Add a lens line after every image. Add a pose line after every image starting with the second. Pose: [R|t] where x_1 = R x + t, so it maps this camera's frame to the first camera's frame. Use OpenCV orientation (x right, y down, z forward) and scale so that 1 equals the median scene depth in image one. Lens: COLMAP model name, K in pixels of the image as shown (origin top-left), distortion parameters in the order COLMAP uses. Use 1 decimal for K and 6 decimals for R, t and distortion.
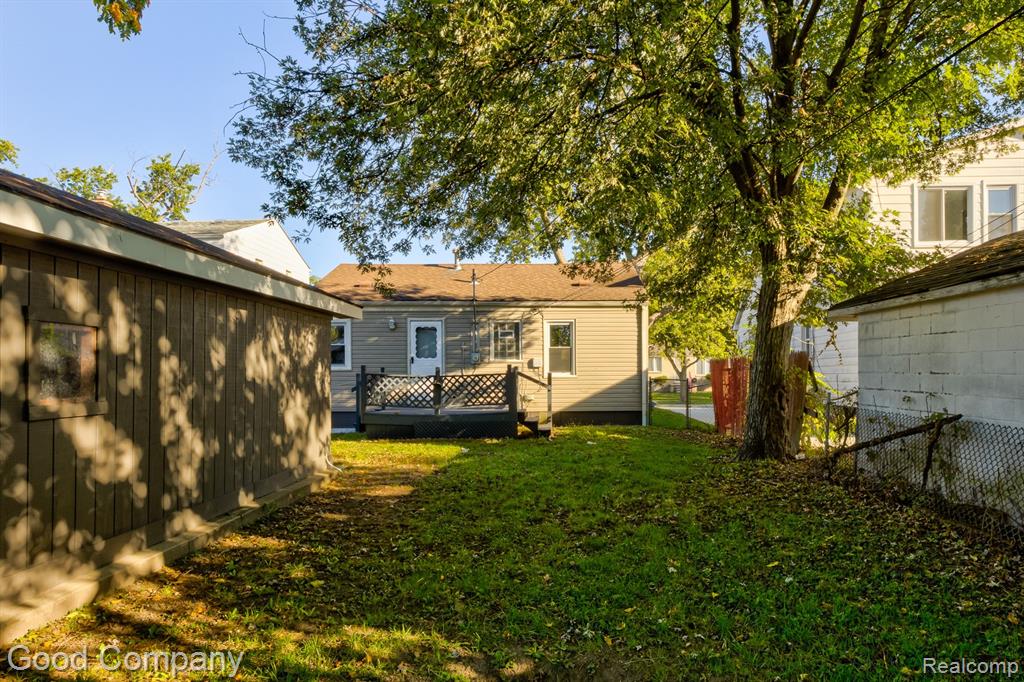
lens RADIAL K [[634.9, 0, 536.5], [0, 634.9, 373.4], [0, 0, 1]] dist [-0.001872, 0.010202]
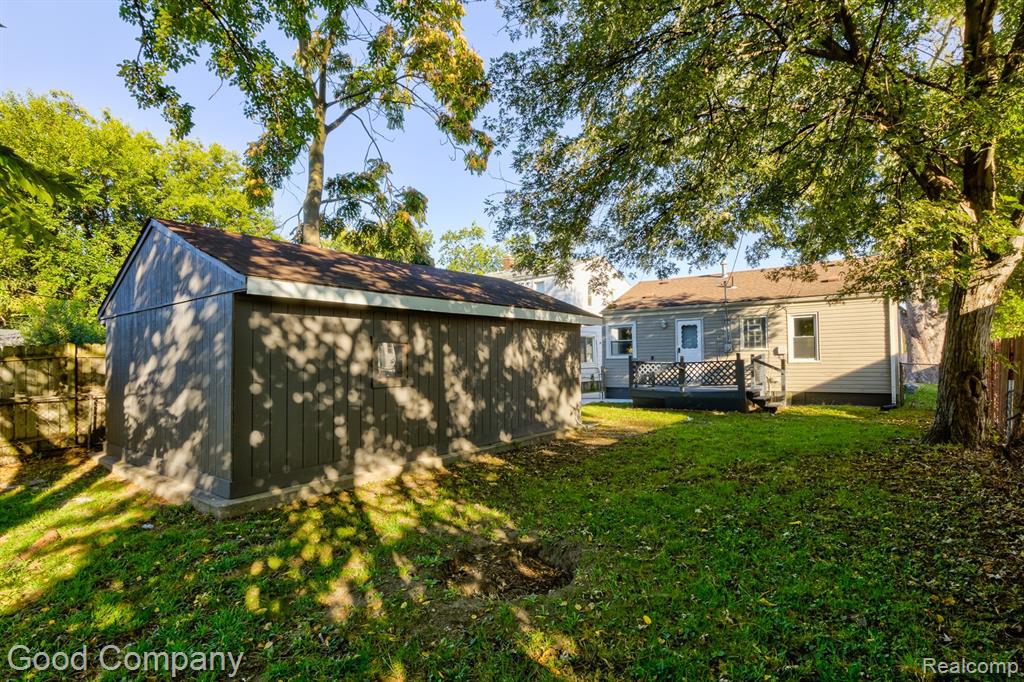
lens RADIAL K [[491.3, 0, 534.8], [0, 491.3, 344.9], [0, 0, 1]] dist [-0.004494, 0.001109]
pose [[0.814563, -0.024537, -0.579556, 0.332443], [0.008911, 0.999516, -0.029794, -0.008292], [0.580007, 0.019105, 0.814388, -0.031891]]
